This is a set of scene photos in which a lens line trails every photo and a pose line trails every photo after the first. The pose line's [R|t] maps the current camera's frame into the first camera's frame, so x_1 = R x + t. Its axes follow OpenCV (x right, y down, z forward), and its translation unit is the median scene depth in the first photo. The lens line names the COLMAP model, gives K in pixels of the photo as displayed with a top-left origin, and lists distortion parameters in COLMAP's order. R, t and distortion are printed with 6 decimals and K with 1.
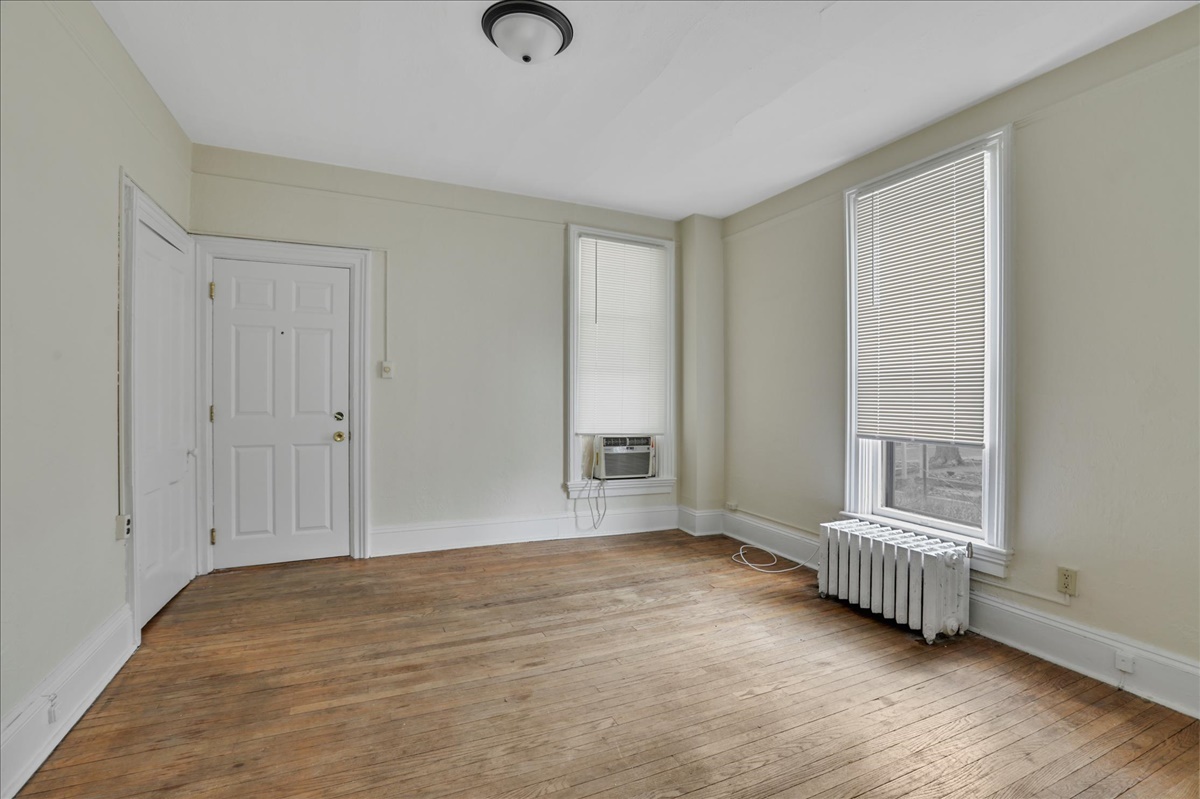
lens RADIAL K [[537.9, 0, 597.6], [0, 537.9, 401.0], [0, 0, 1]] dist [-0.016255, 0.000445]
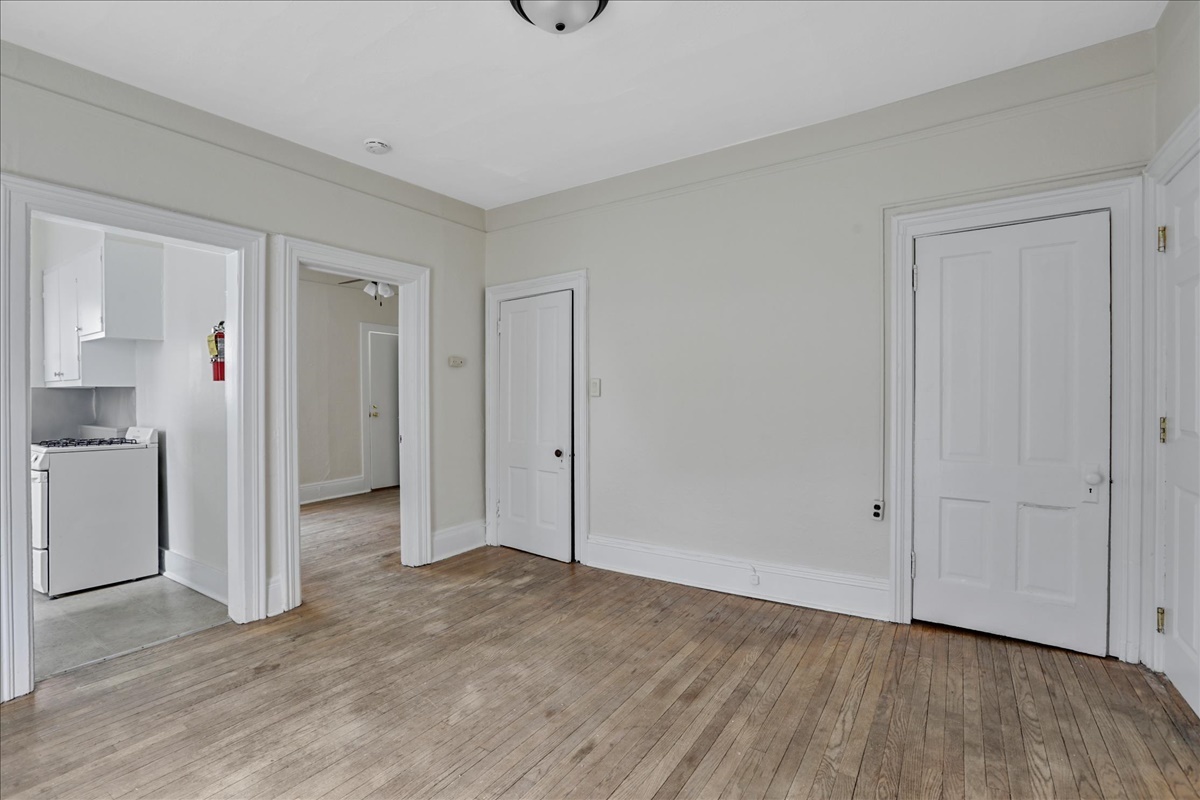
lens RADIAL K [[537.9, 0, 599.2], [0, 537.9, 396.1], [0, 0, 1]] dist [-0.016255, 0.000445]
pose [[-0.838023, 0.001541, -0.545632, 0.263064], [-0.005450, 0.999922, 0.011194, -0.027118], [0.545607, 0.012355, -0.837950, 1.539110]]
